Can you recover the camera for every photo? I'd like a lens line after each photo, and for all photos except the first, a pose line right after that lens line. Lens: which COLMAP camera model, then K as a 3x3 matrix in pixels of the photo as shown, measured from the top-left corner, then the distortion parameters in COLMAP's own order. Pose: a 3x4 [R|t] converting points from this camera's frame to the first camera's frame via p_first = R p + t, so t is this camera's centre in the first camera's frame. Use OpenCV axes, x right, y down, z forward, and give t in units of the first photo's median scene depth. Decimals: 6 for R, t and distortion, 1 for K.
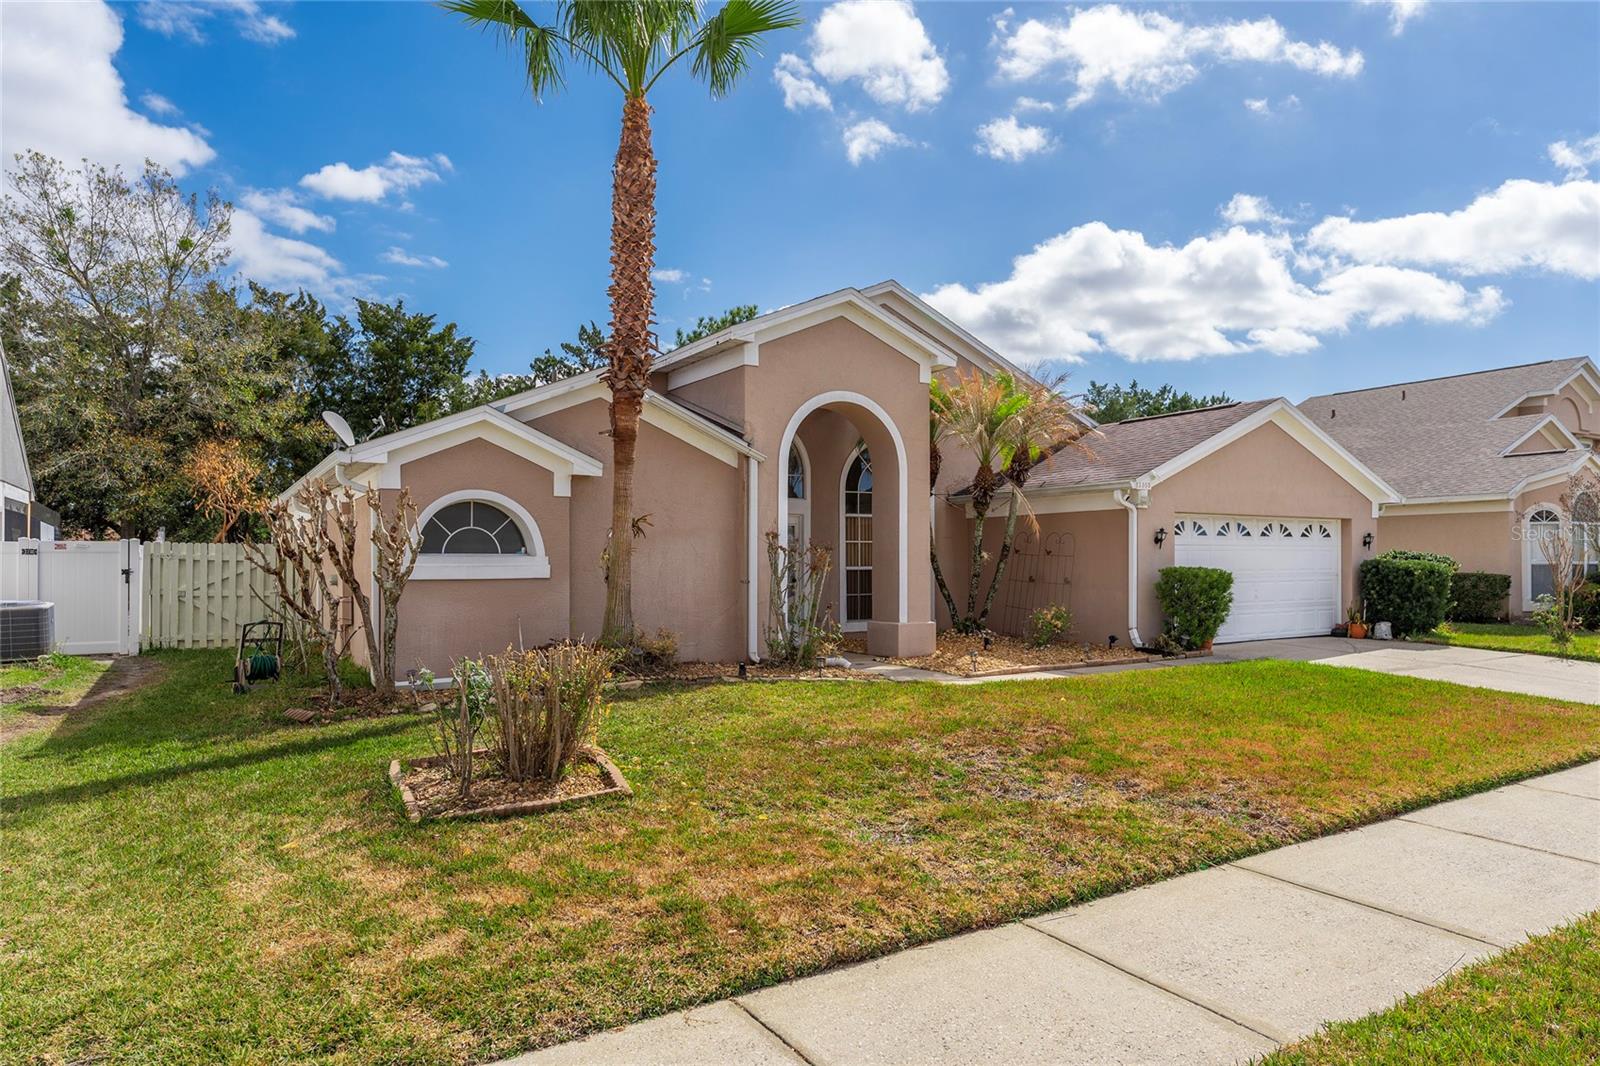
lens RADIAL K [[1017.6, 0, 799.1], [0, 1017.6, 534.8], [0, 0, 1]] dist [-0.015021, 0.000904]
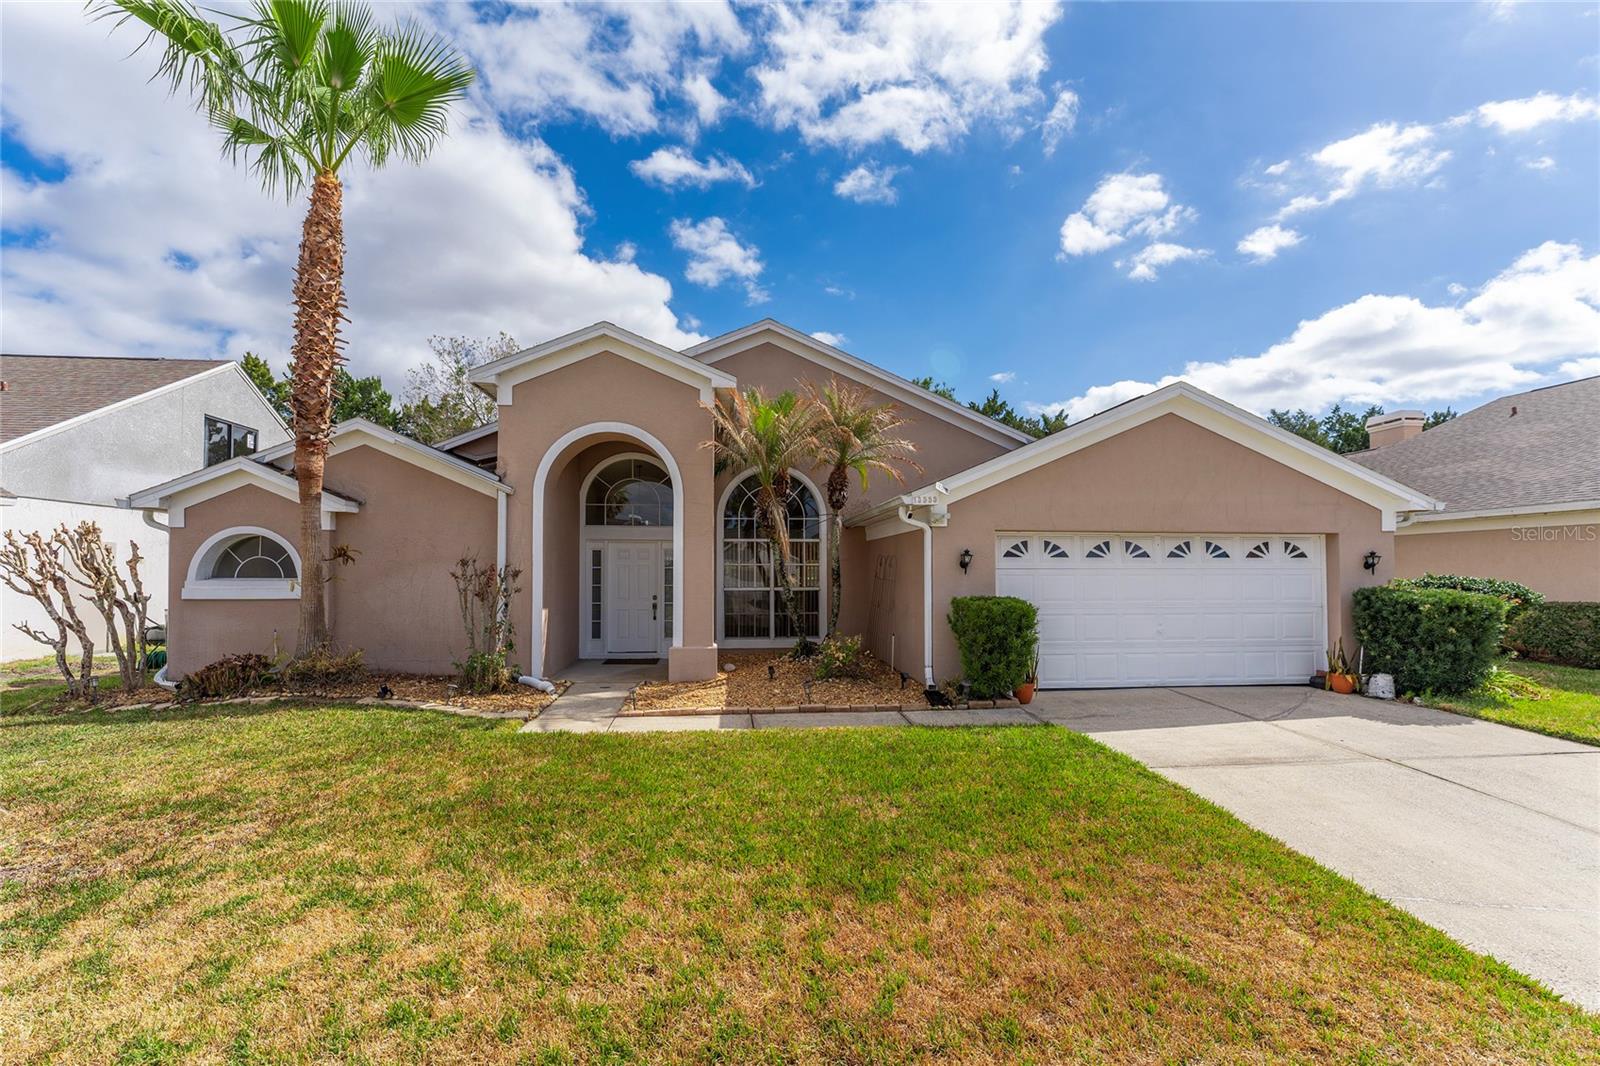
lens RADIAL K [[639.4, 0, 803.5], [0, 639.4, 546.5], [0, 0, 1]] dist [0.000261, -0.000218]
pose [[0.895839, -0.015452, -0.444110, 0.415284], [0.007943, 0.999792, -0.018762, -0.000012], [0.444308, 0.013280, 0.895776, 0.407675]]
